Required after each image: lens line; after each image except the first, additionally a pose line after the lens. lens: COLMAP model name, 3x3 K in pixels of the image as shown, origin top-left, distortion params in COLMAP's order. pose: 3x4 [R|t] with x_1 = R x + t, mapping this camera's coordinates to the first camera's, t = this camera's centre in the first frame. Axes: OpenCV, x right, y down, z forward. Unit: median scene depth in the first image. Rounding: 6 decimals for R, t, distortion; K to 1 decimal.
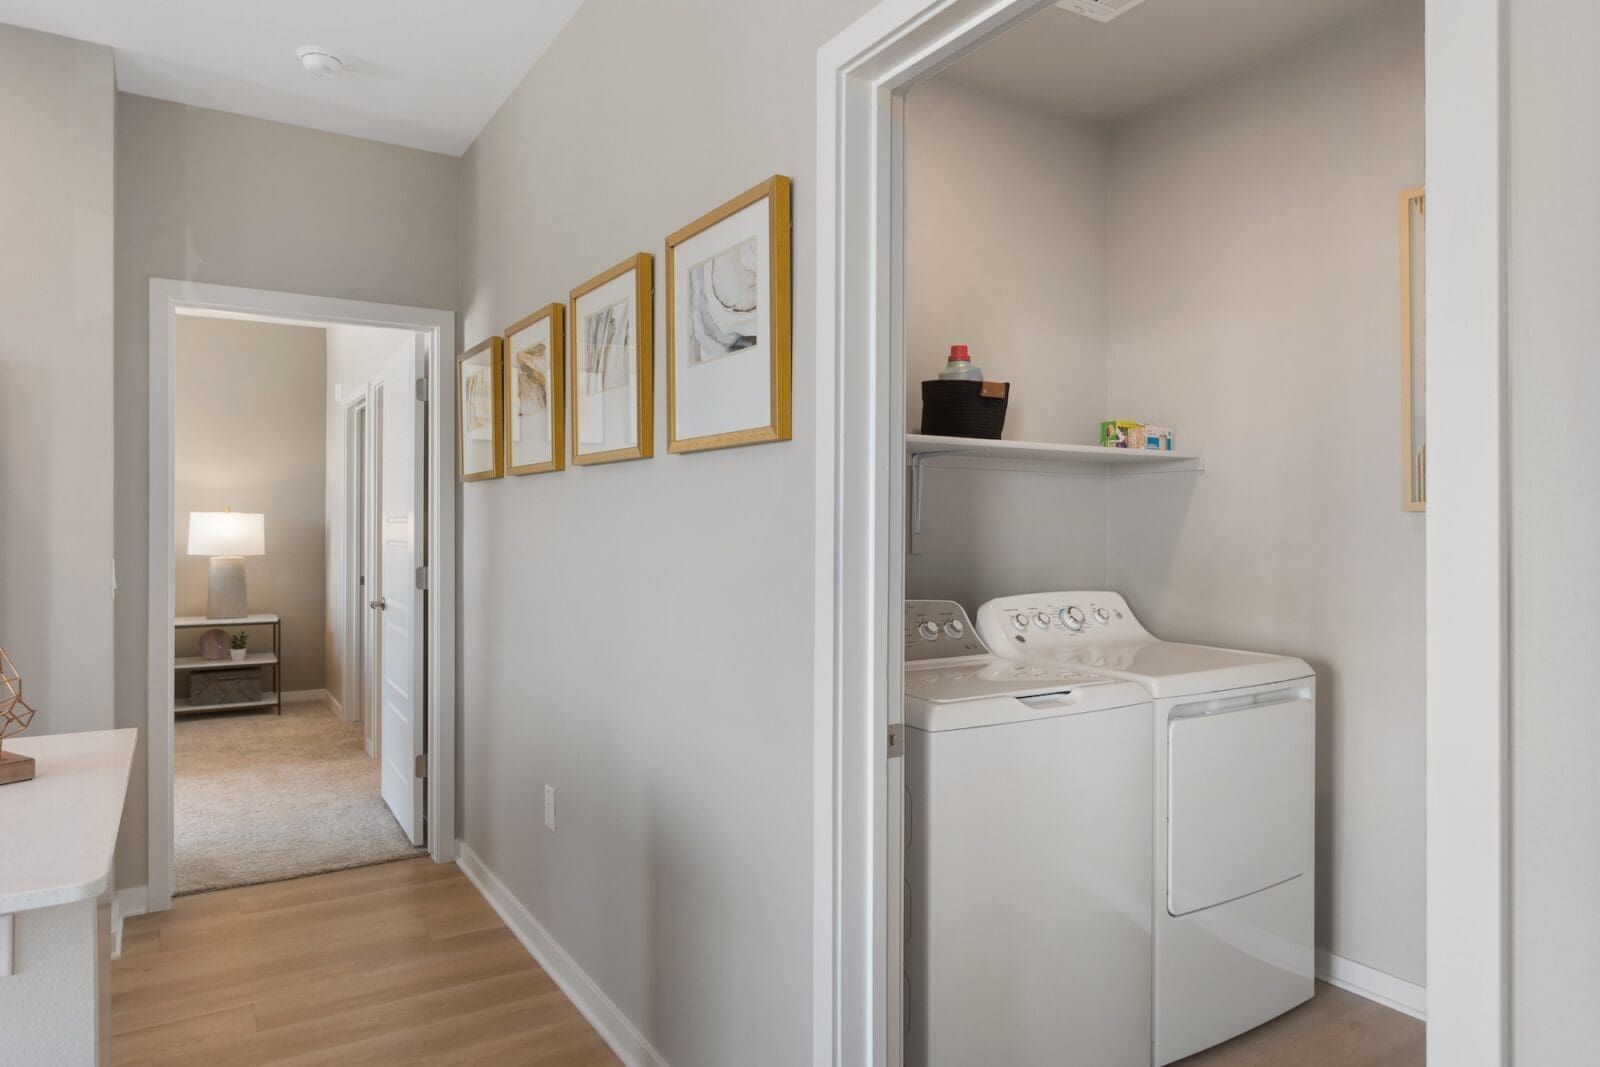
lens RADIAL K [[1005.6, 0, 804.8], [0, 1005.6, 526.4], [0, 0, 1]] dist [-0.003860, 0.001330]
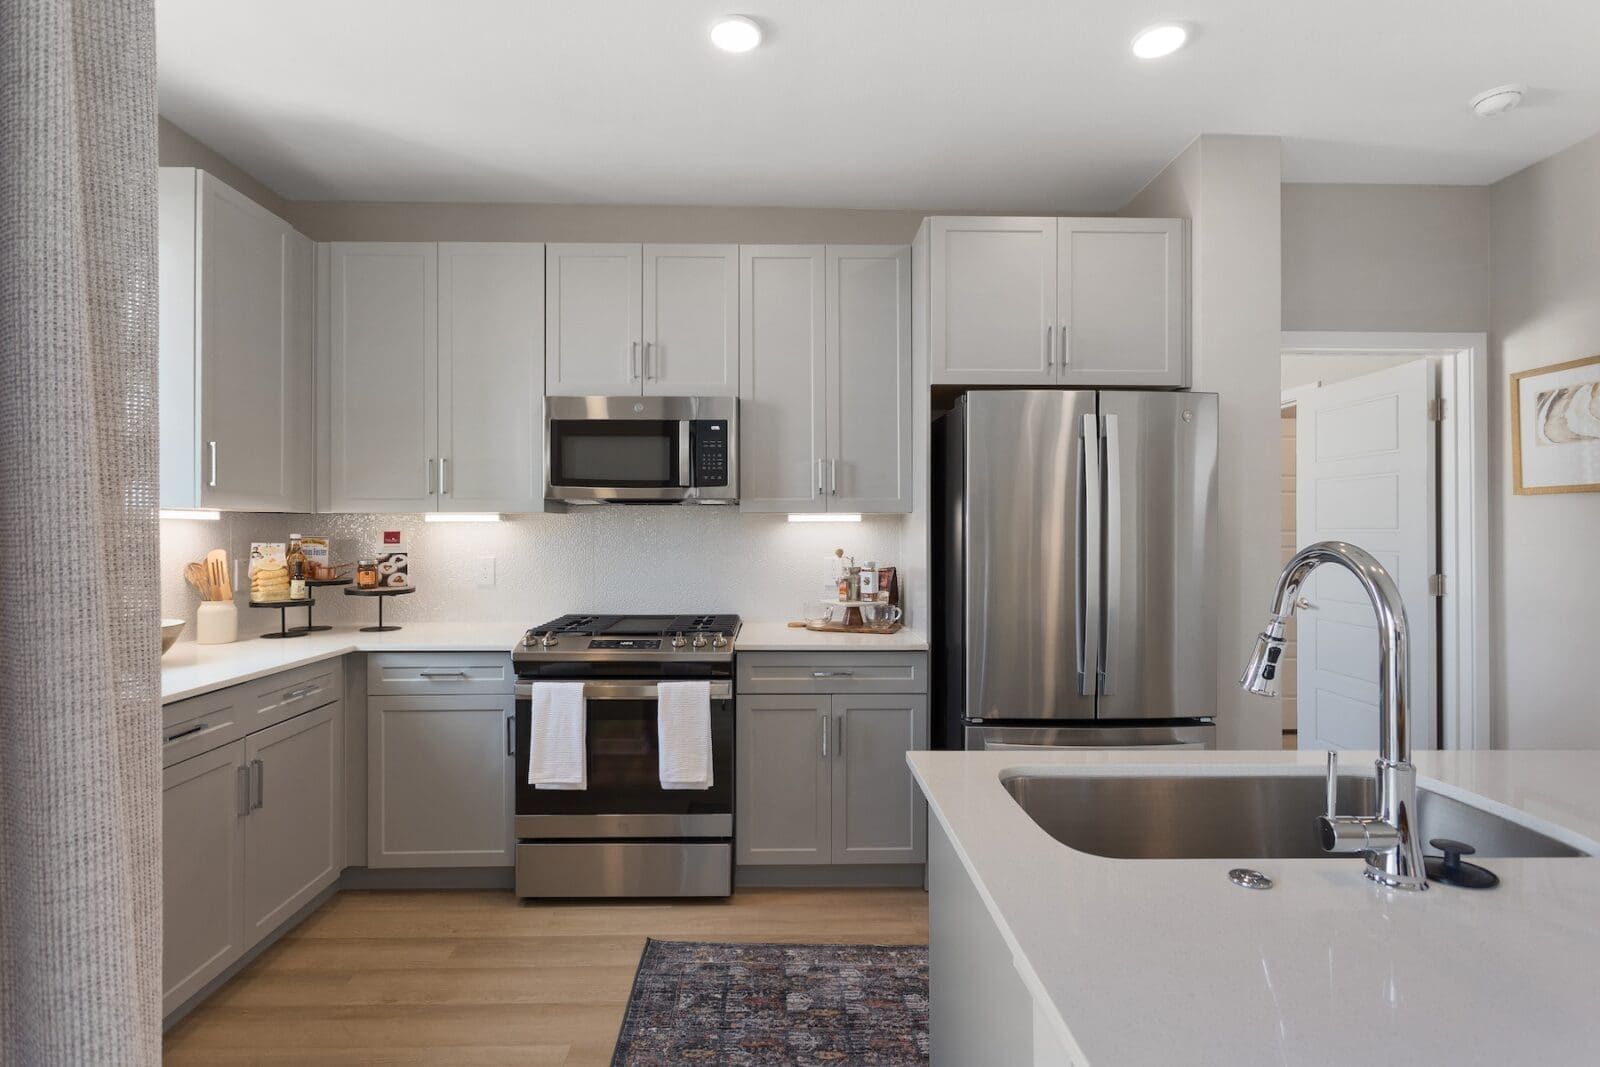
lens RADIAL K [[771.5, 0, 796.6], [0, 771.5, 529.4], [0, 0, 1]] dist [-0.002616, -0.000431]
pose [[0.861157, -0.004582, -0.508318, -0.715717], [0.000325, 0.999964, -0.008462, -0.001621], [0.508339, 0.007122, 0.861128, -0.080084]]
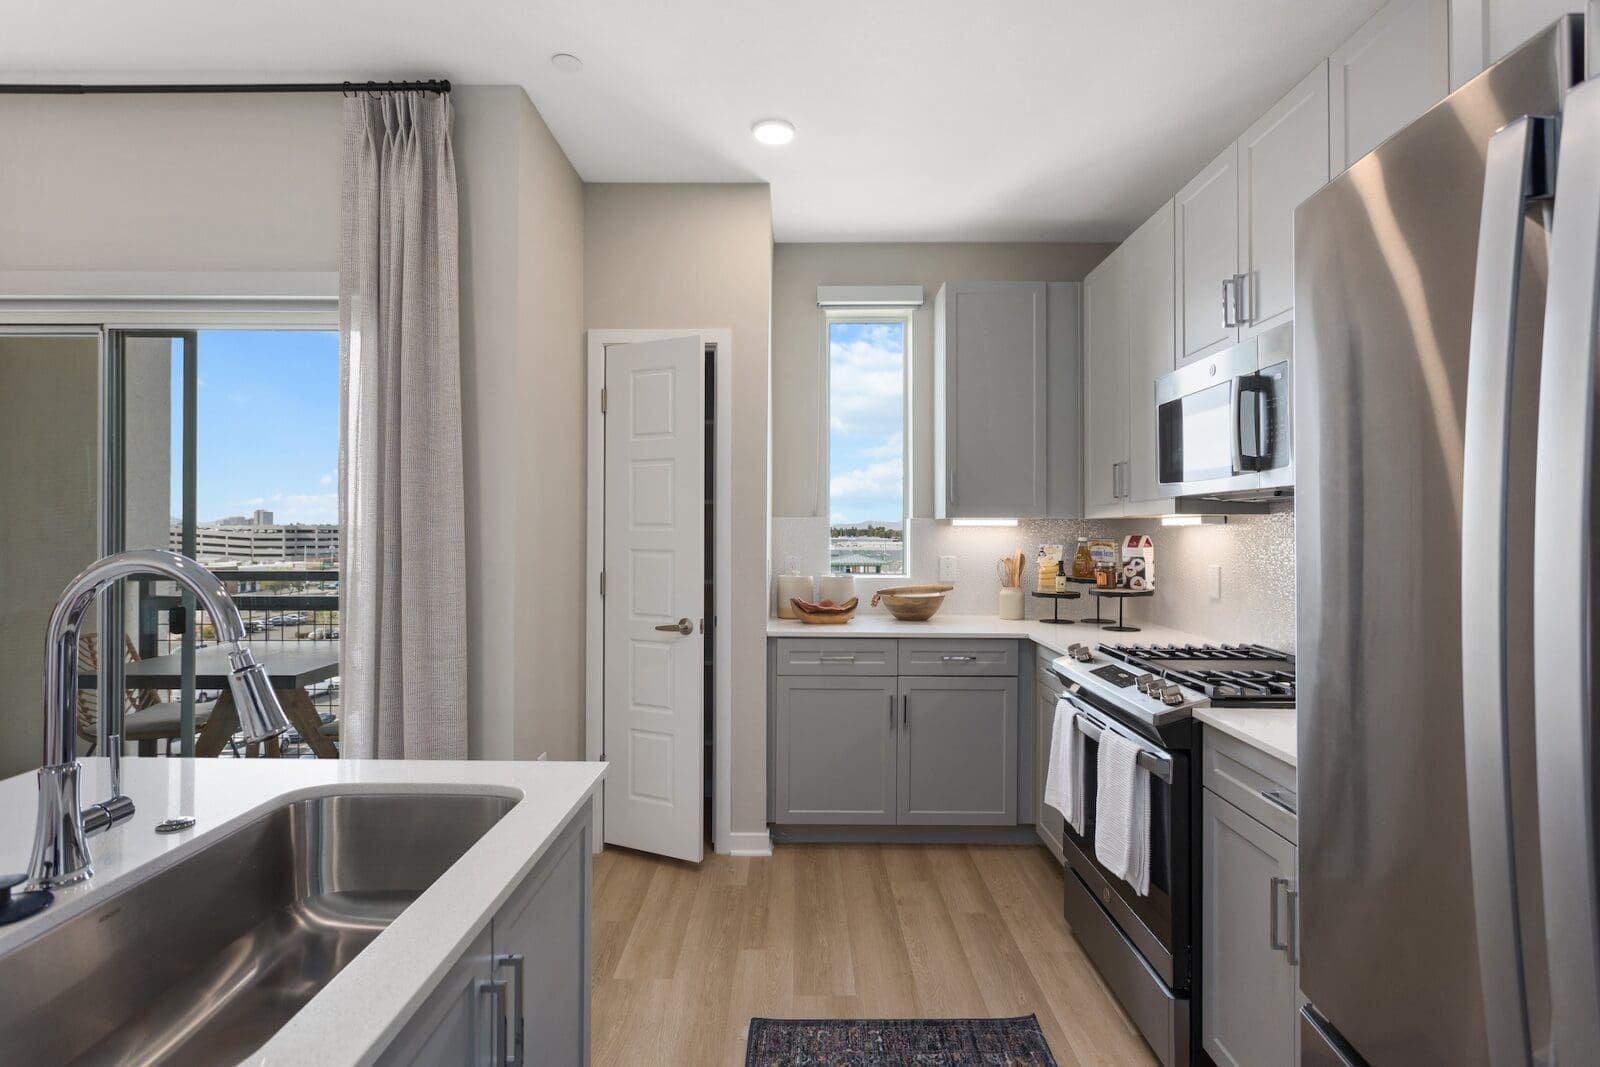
lens RADIAL K [[771.5, 0, 793.5], [0, 771.5, 528.9], [0, 0, 1]] dist [-0.002616, -0.000431]
pose [[-0.534171, -0.004728, -0.845363, -0.560544], [-0.007923, 0.999968, -0.000586, -0.013197], [0.845340, 0.006385, -0.534191, 0.729052]]
